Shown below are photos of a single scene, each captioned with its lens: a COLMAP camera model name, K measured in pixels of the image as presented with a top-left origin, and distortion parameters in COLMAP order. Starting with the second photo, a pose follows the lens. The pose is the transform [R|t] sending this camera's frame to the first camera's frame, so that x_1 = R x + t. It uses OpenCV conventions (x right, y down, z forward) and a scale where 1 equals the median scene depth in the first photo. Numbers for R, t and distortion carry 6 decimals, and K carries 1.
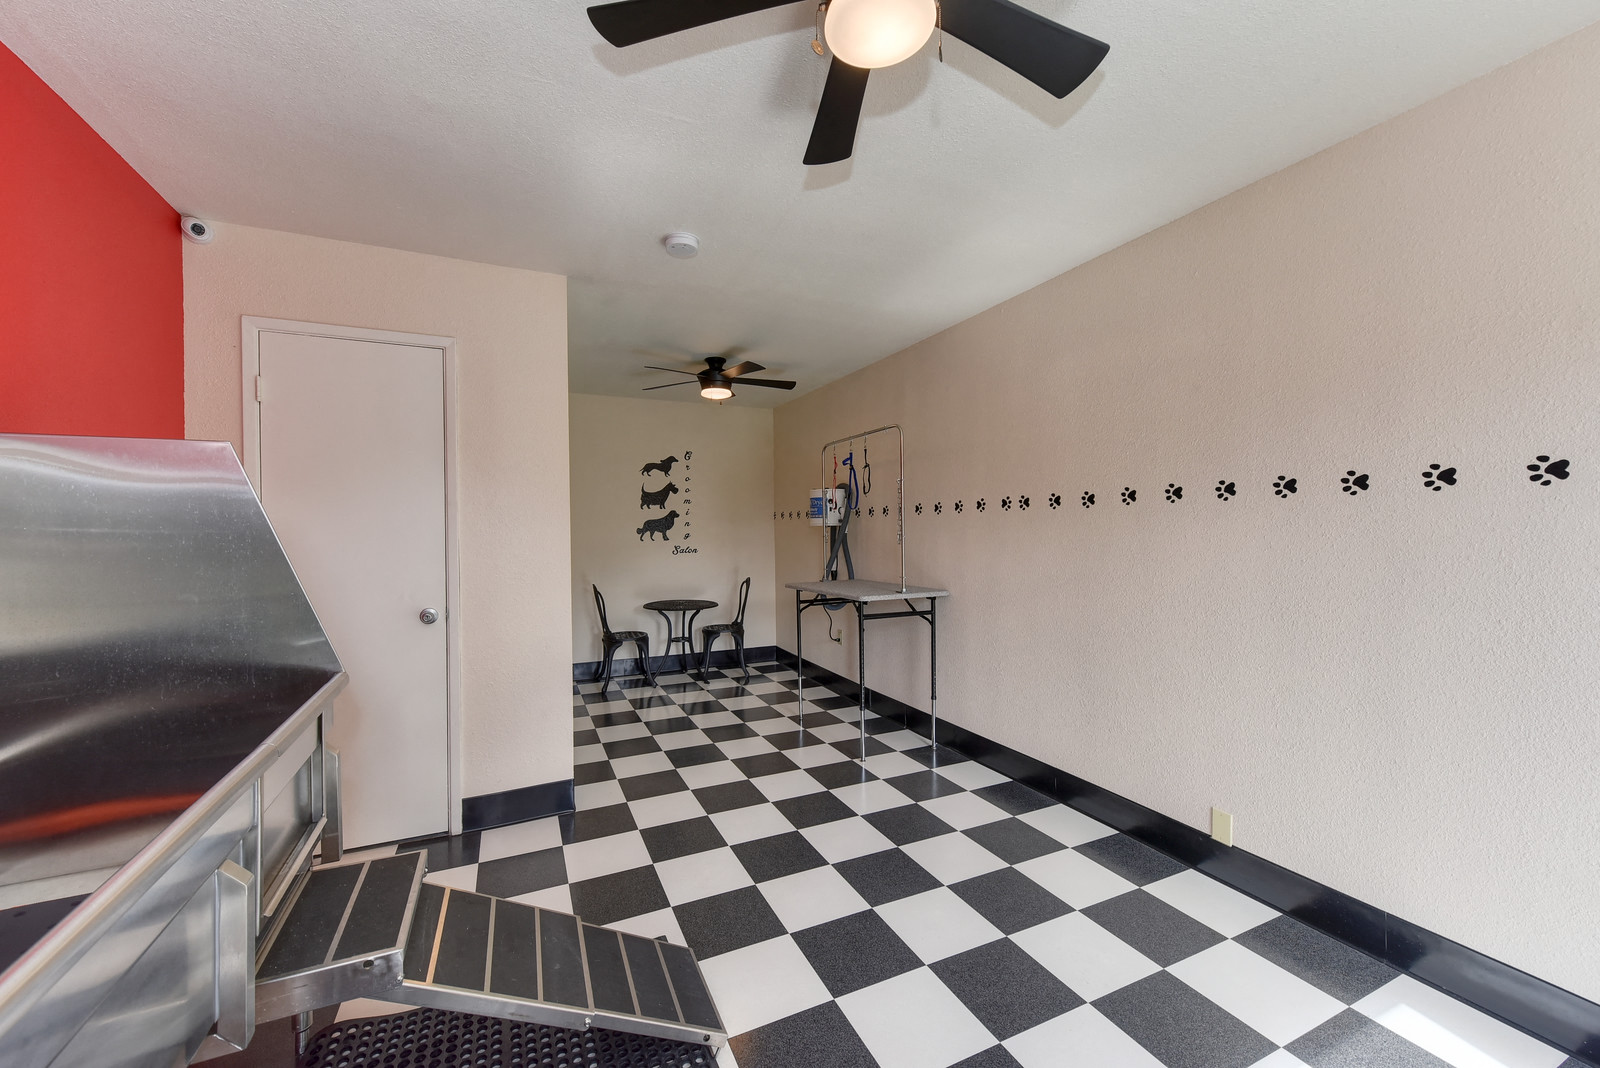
lens RADIAL K [[634.4, 0, 797.7], [0, 634.4, 551.0], [0, 0, 1]] dist [-0.001393, -0.000045]
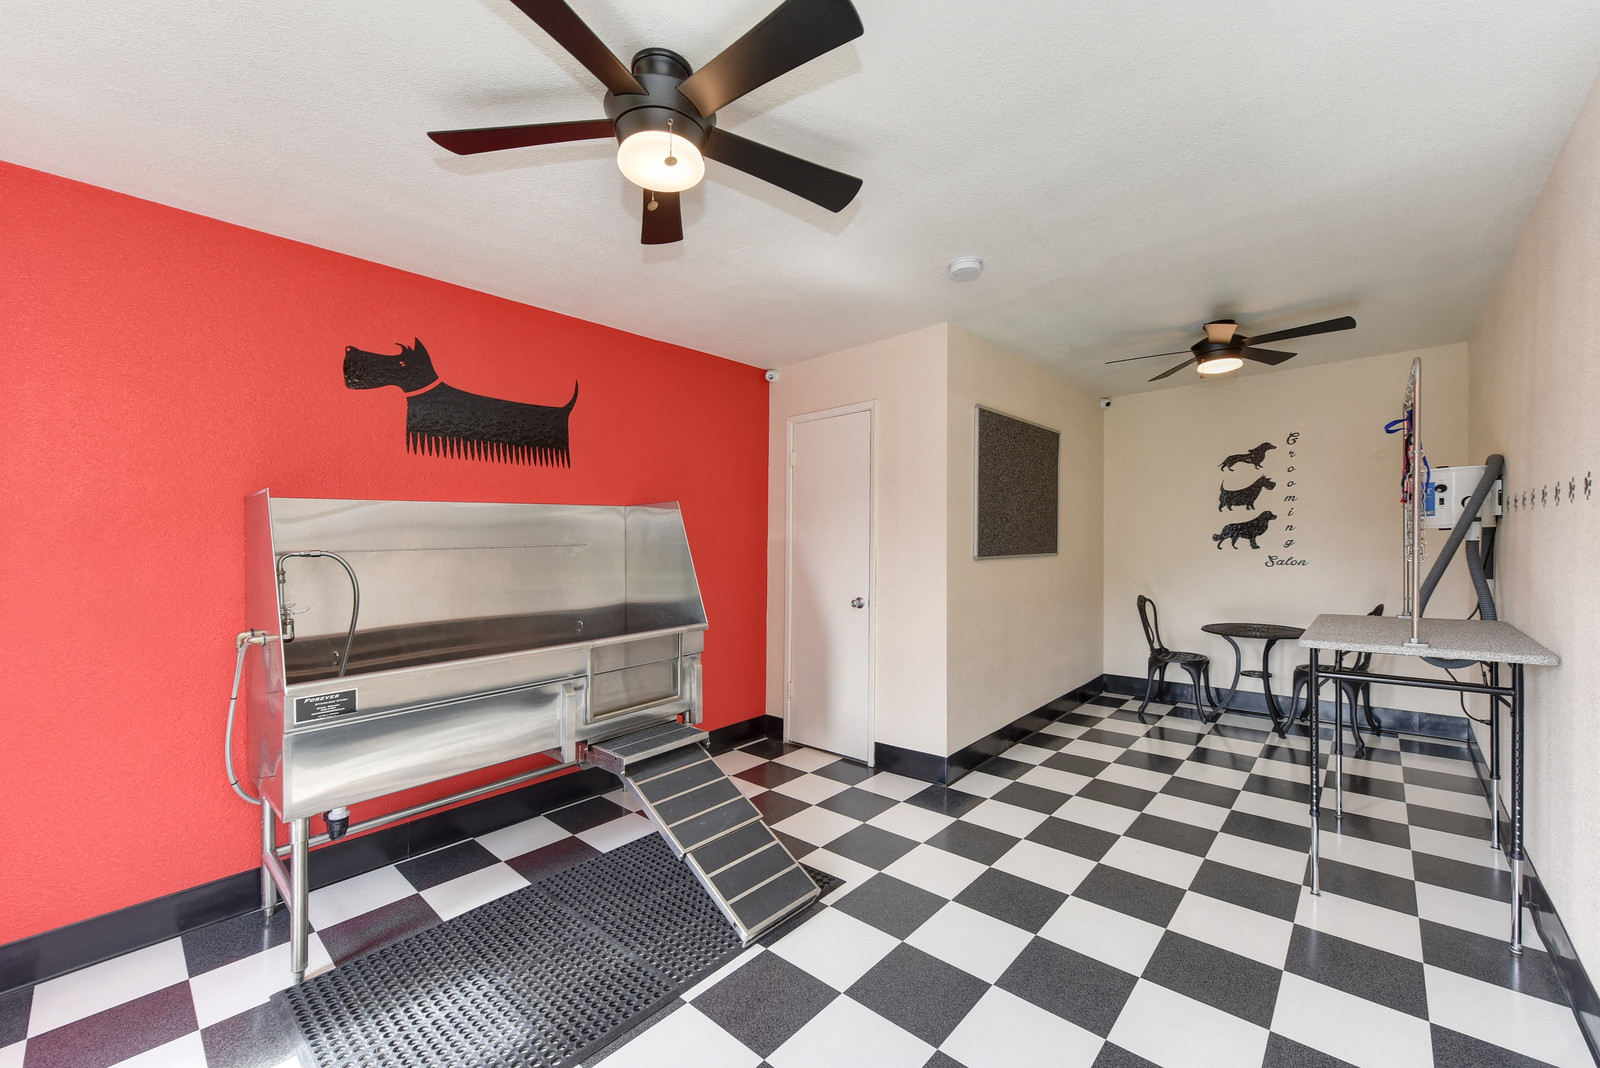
lens RADIAL K [[630.4, 0, 800.0], [0, 630.4, 534.0], [0, 0, 1]] dist [0.007926, 0.000058]
pose [[0.378966, -0.013183, -0.925317, 0.337028], [-0.019549, 0.999561, -0.022247, -0.006808], [0.925204, 0.026520, 0.378542, 0.177328]]
